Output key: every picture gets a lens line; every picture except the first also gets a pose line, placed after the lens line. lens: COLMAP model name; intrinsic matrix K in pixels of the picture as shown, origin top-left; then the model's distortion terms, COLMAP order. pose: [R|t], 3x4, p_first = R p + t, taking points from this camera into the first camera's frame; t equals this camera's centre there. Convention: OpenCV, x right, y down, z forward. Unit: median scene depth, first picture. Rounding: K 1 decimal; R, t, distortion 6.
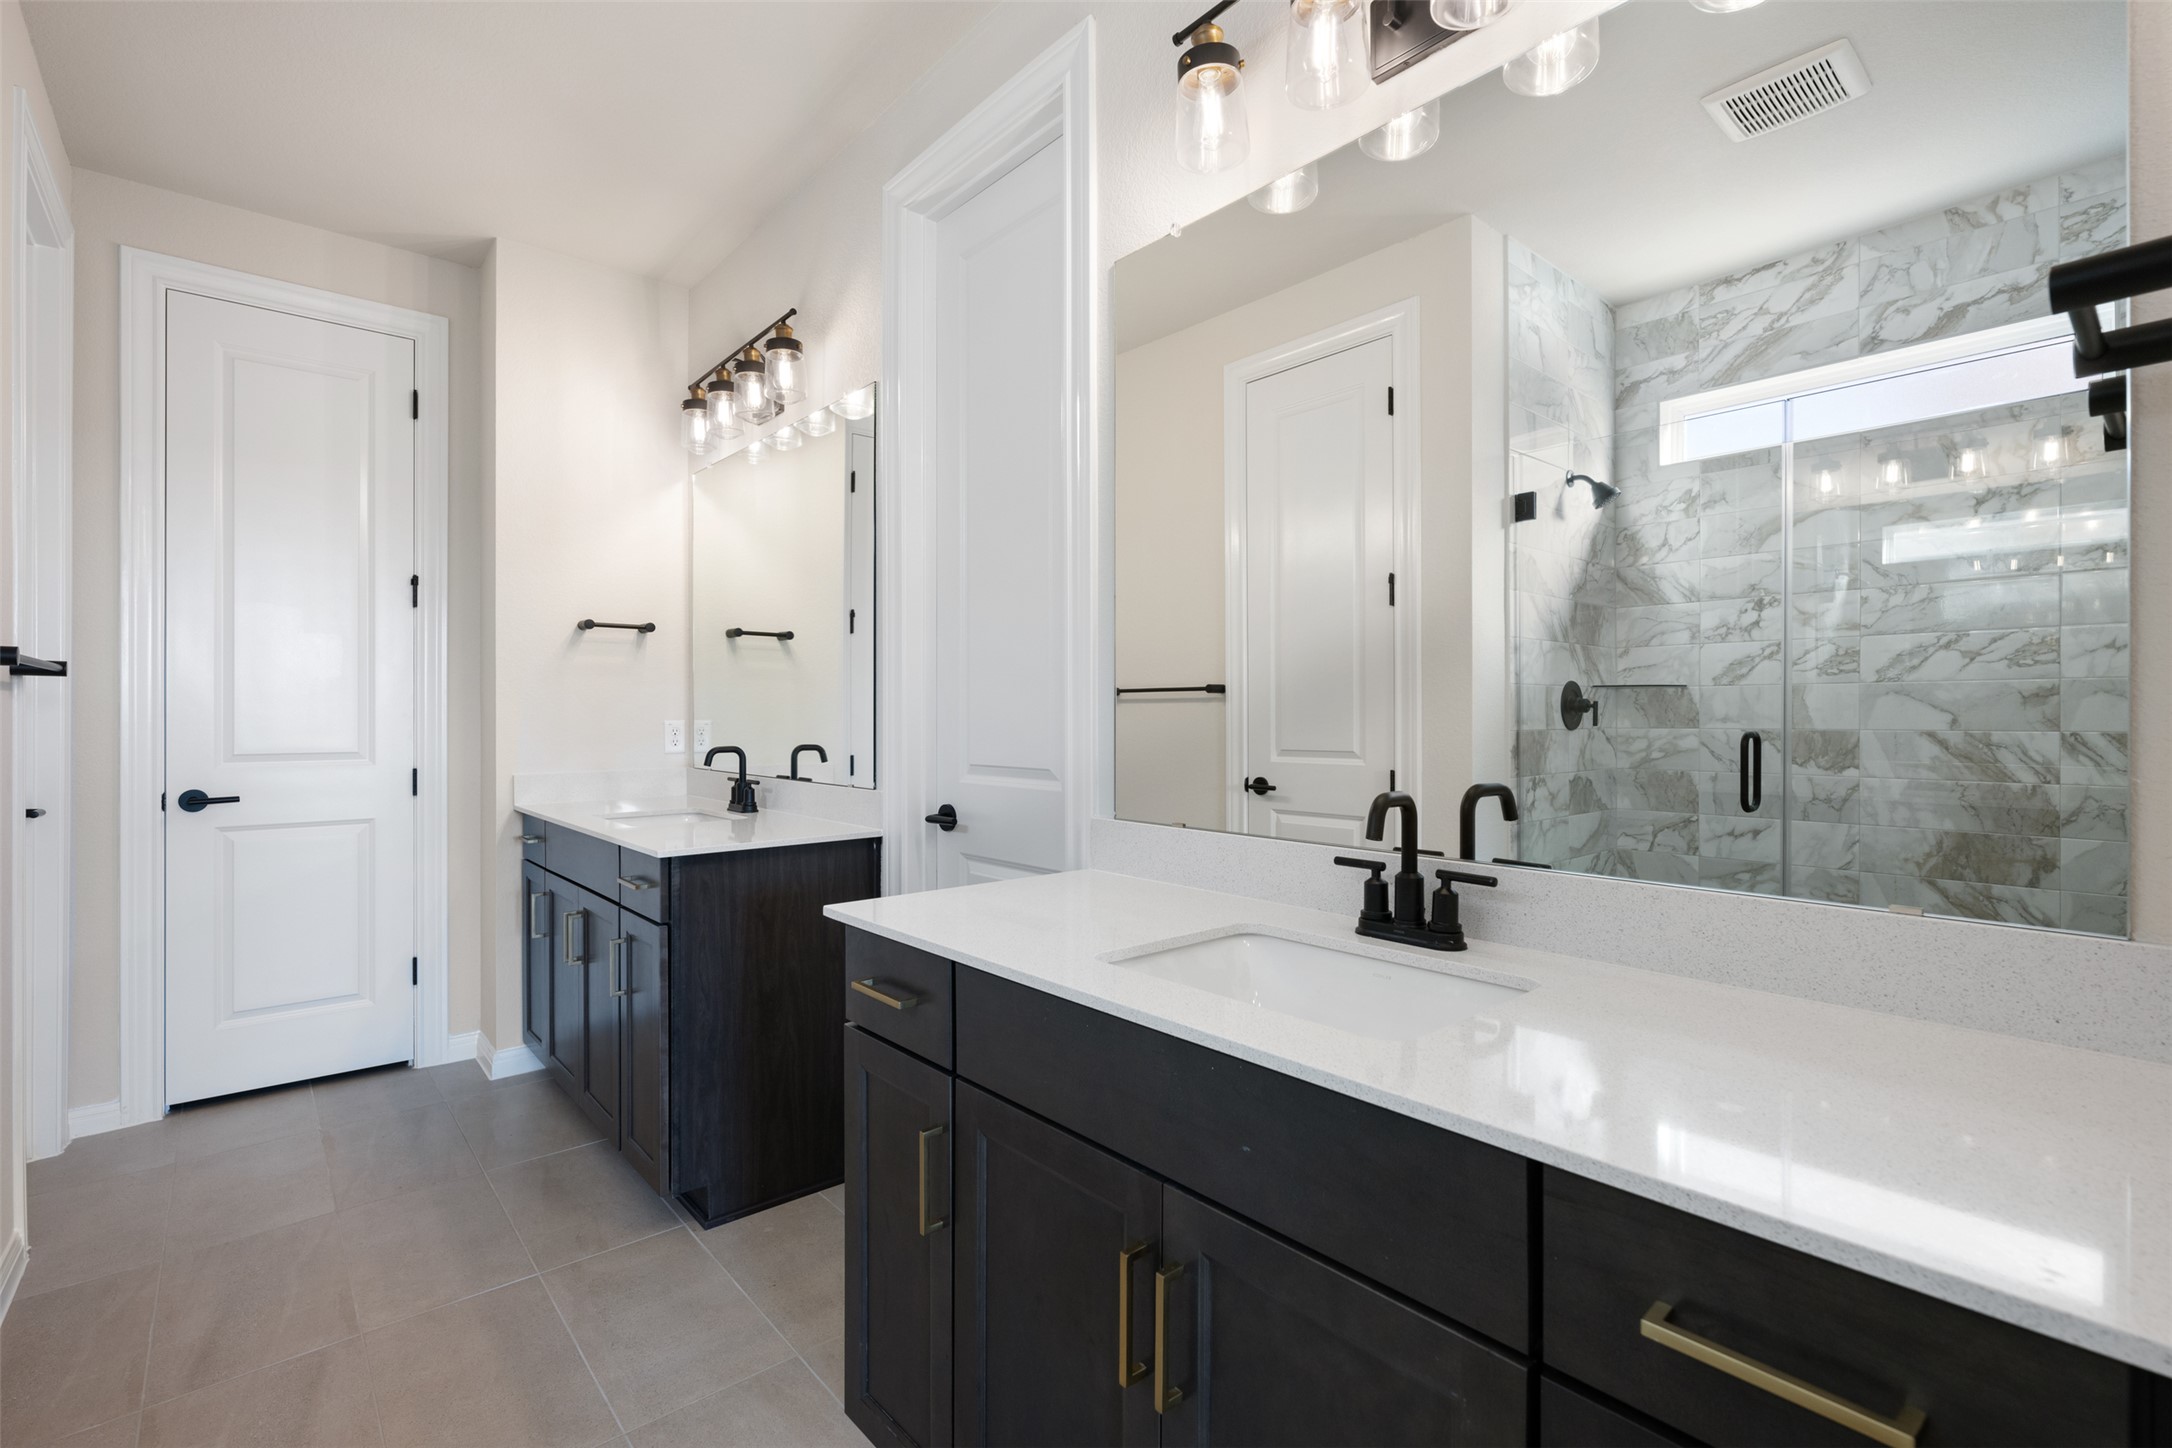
lens RADIAL K [[975.2, 0, 1091.4], [0, 975.2, 720.0], [0, 0, 1]] dist [0.002548, -0.003198]
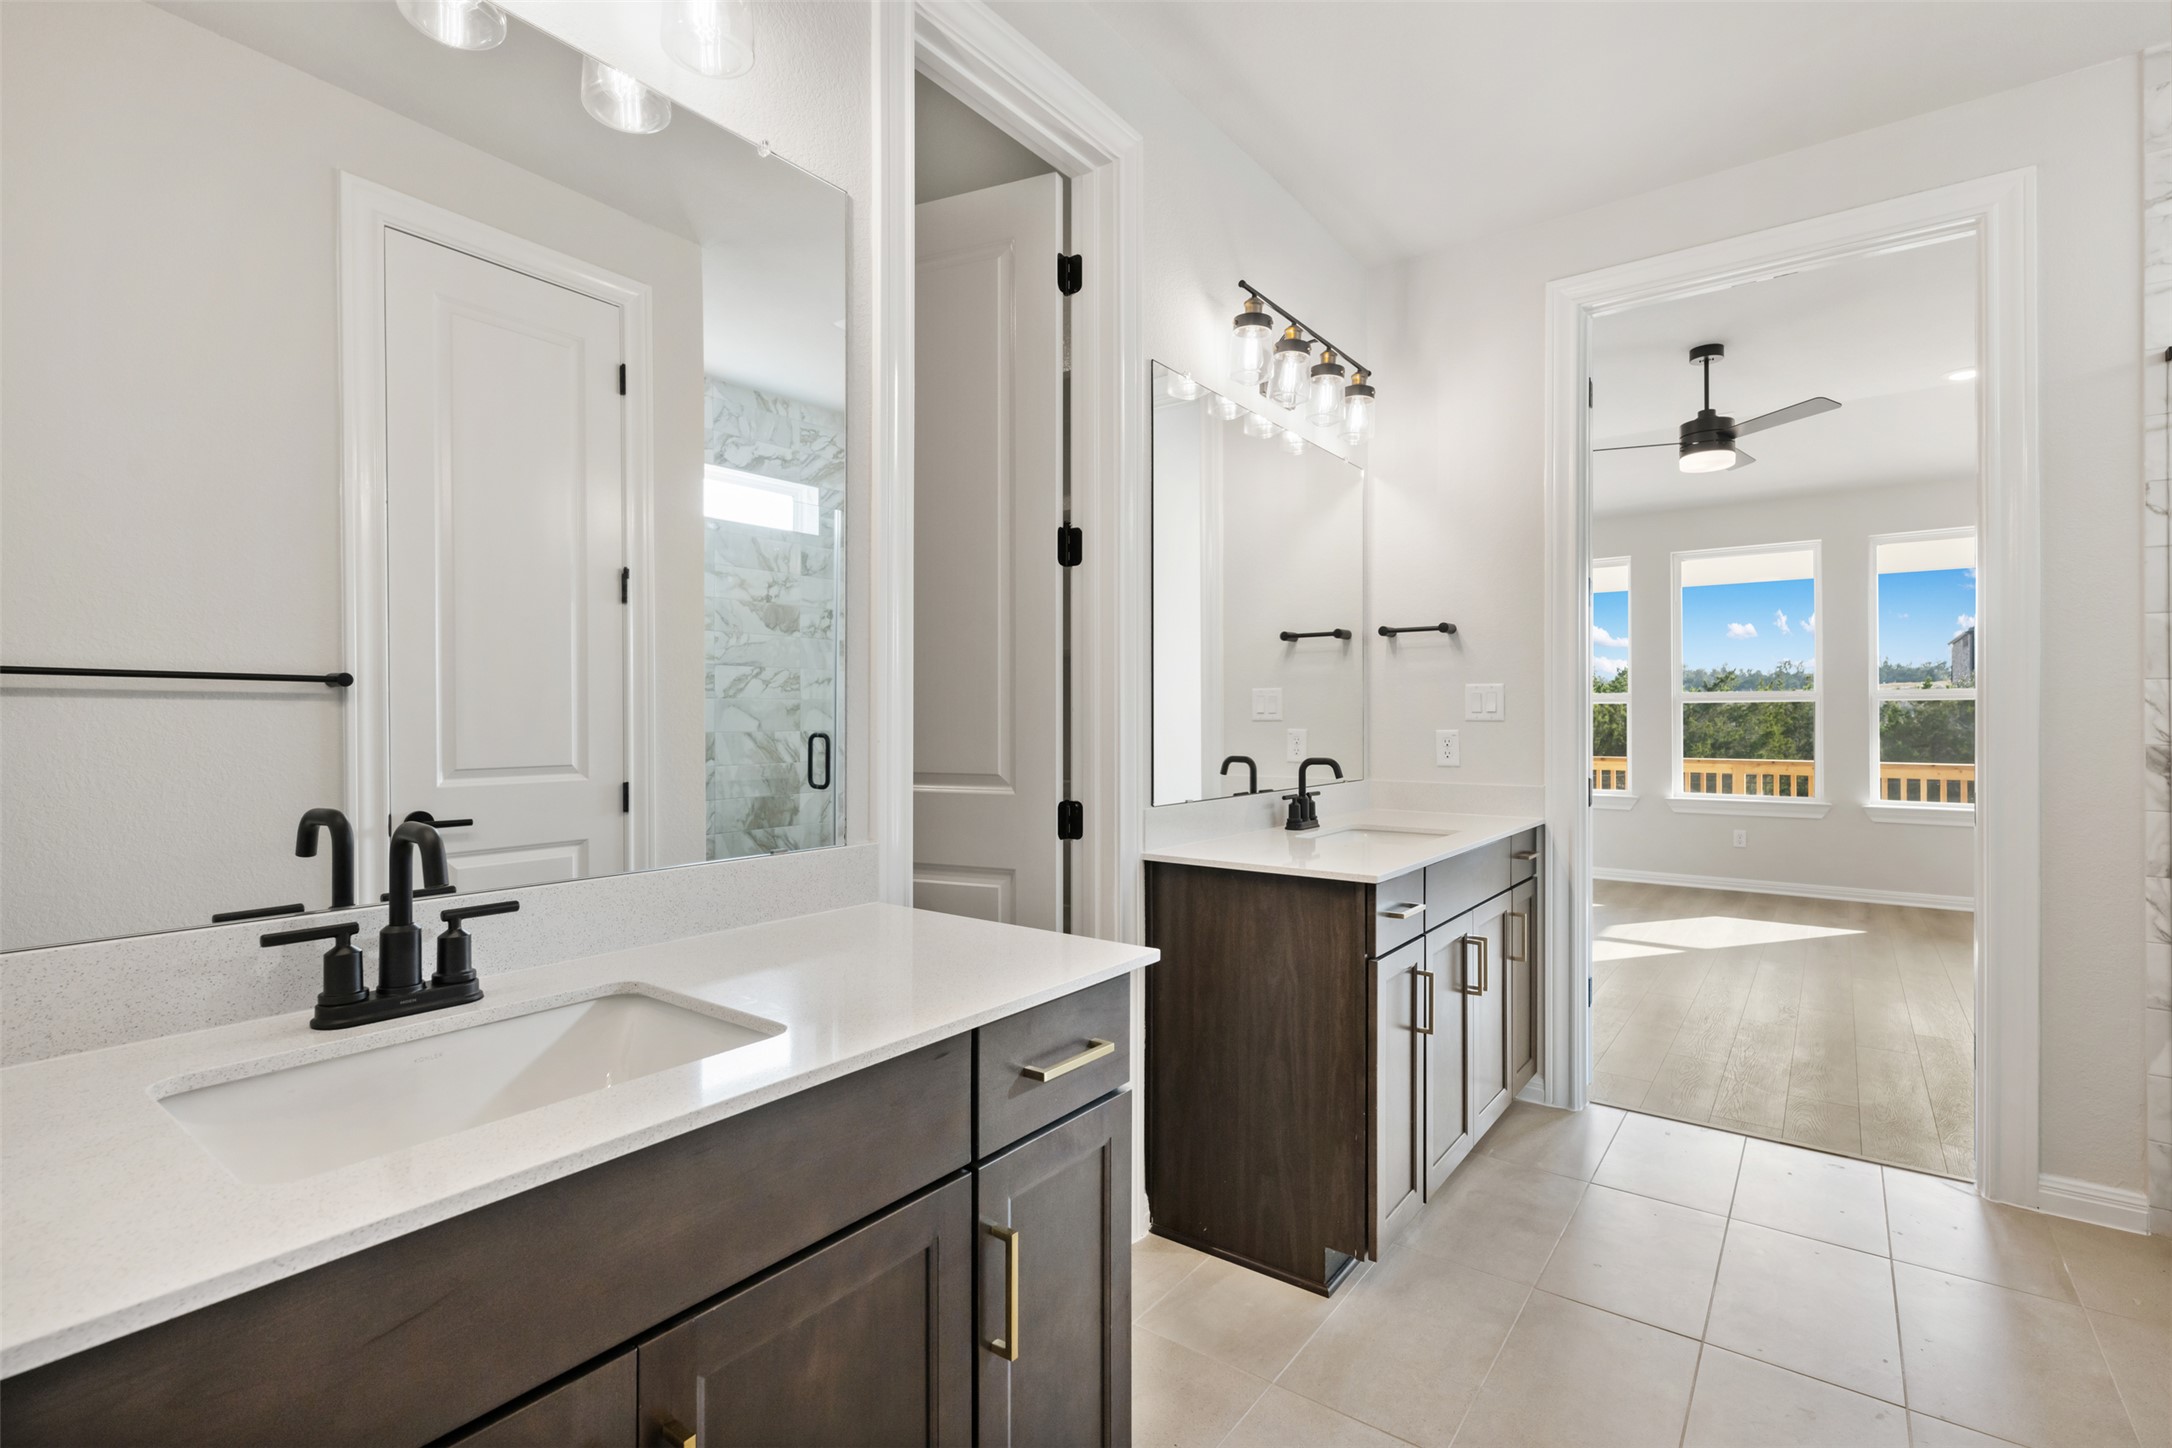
lens RADIAL K [[975.2, 0, 1119.9], [0, 975.2, 707.9], [0, 0, 1]] dist [0.002548, -0.003198]
pose [[-0.251257, 0.010075, 0.967868, -0.517835], [0.002160, 0.999949, -0.009848, -0.006981], [-0.967918, -0.000384, -0.251266, 0.581766]]
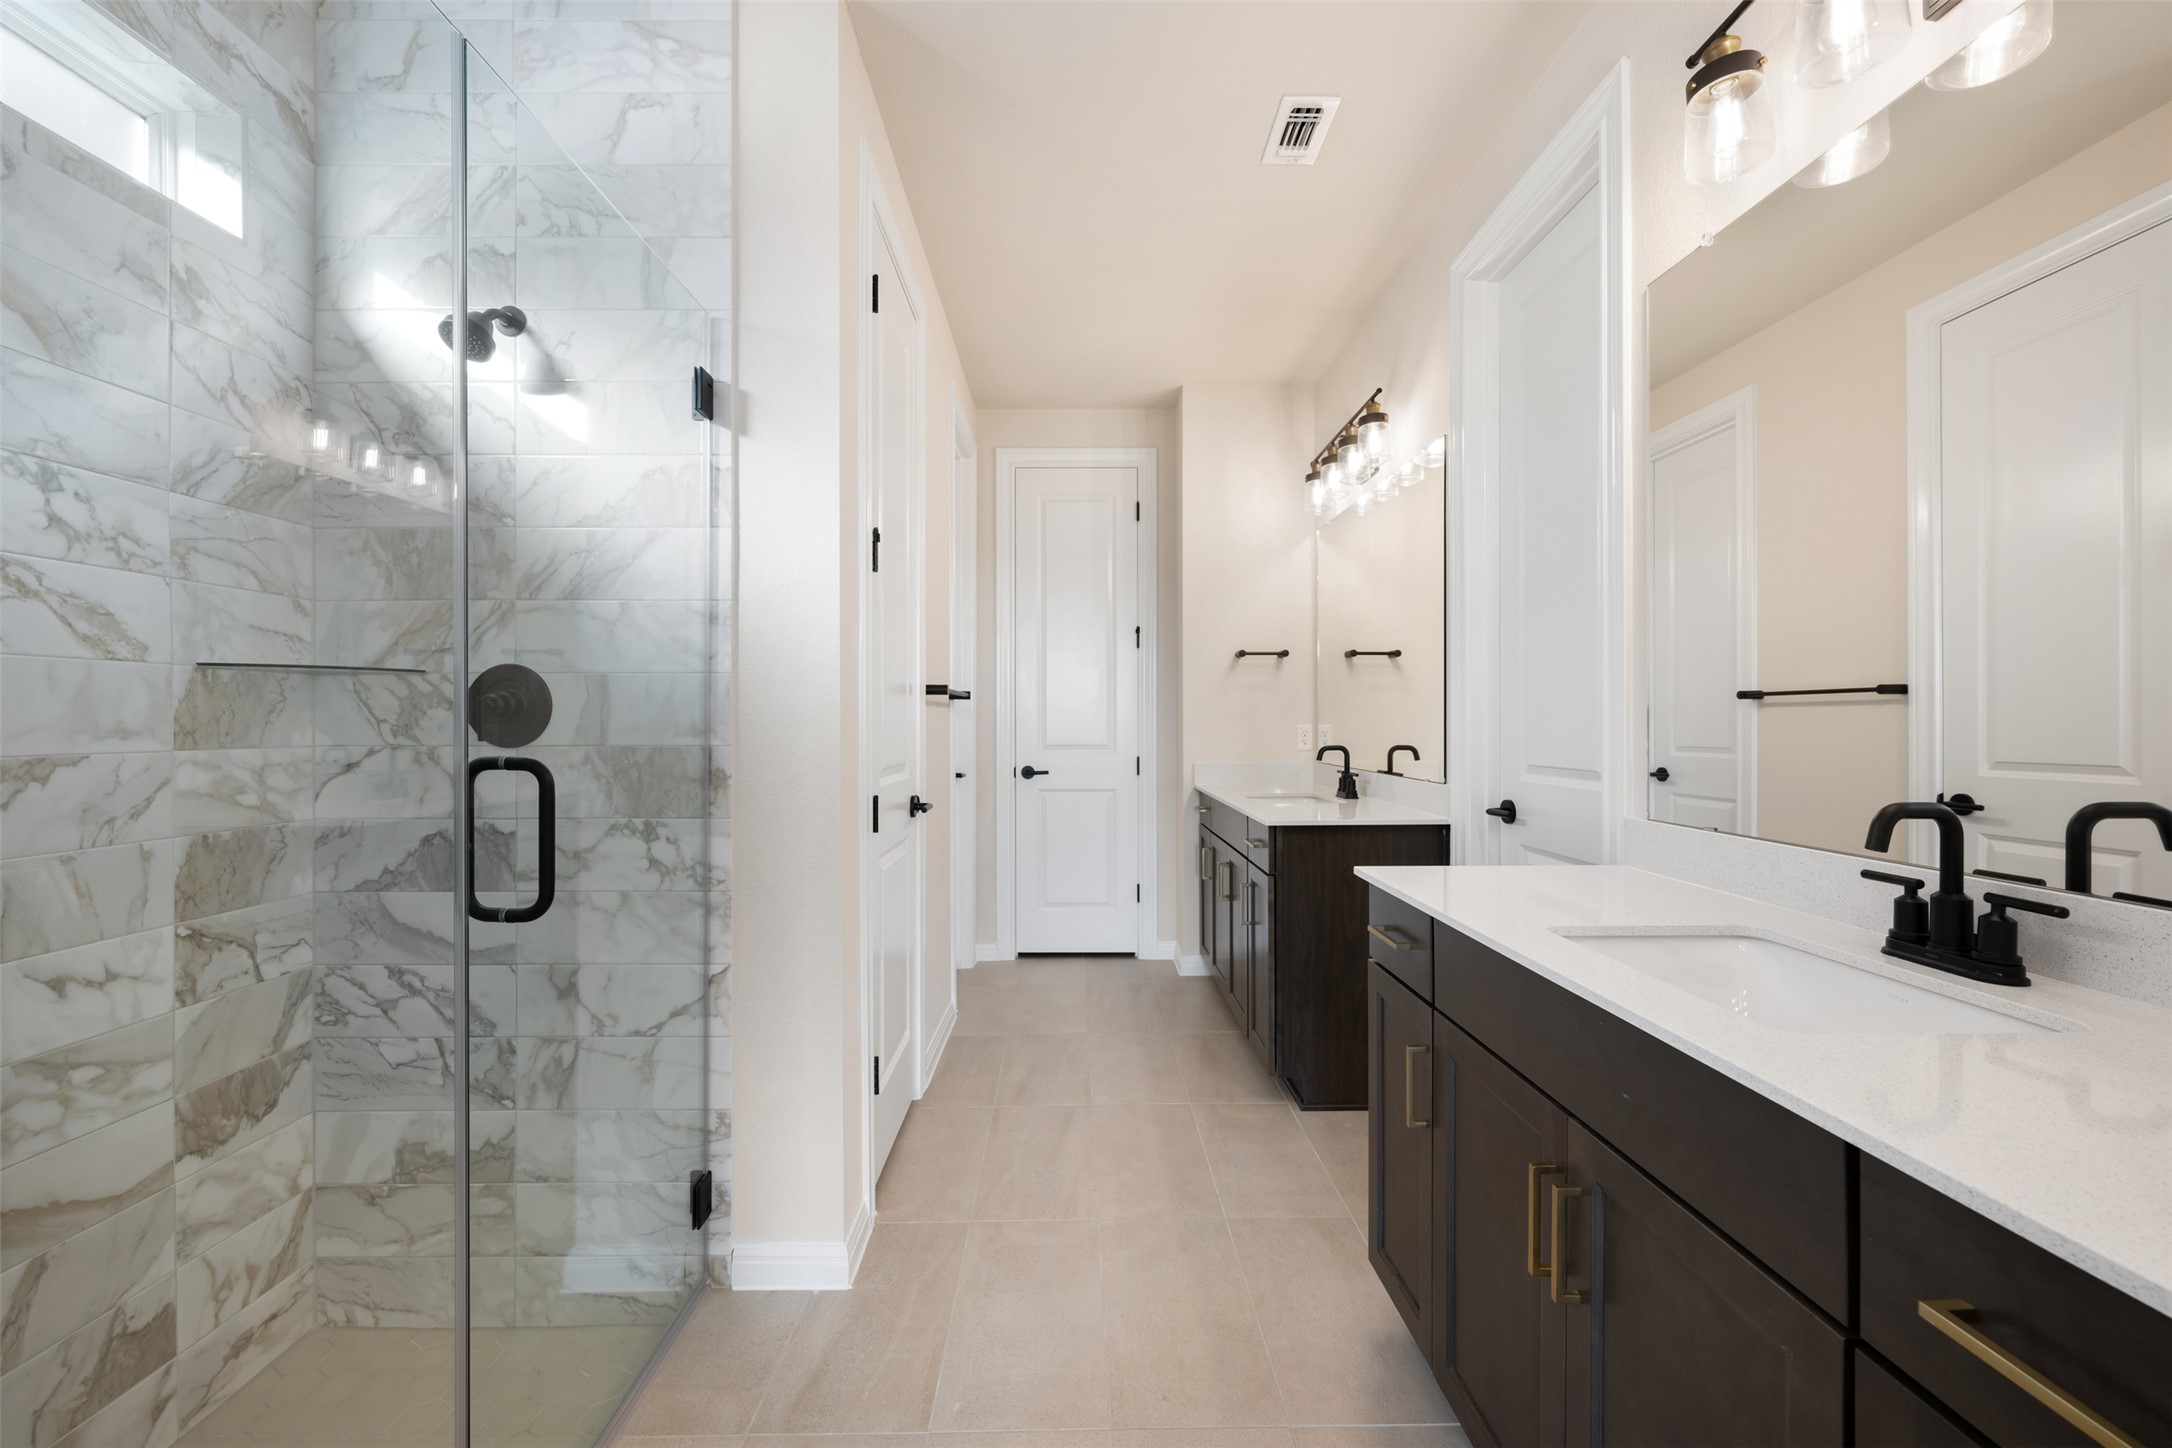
lens RADIAL K [[866.1, 0, 1089.3], [0, 866.1, 733.4], [0, 0, 1]] dist [0.001591, 0.000332]
pose [[0.764742, 0.008096, -0.644286, 0.209771], [-0.001644, 0.999942, 0.010614, 0.000636], [0.644334, -0.007057, 0.764711, -0.119479]]
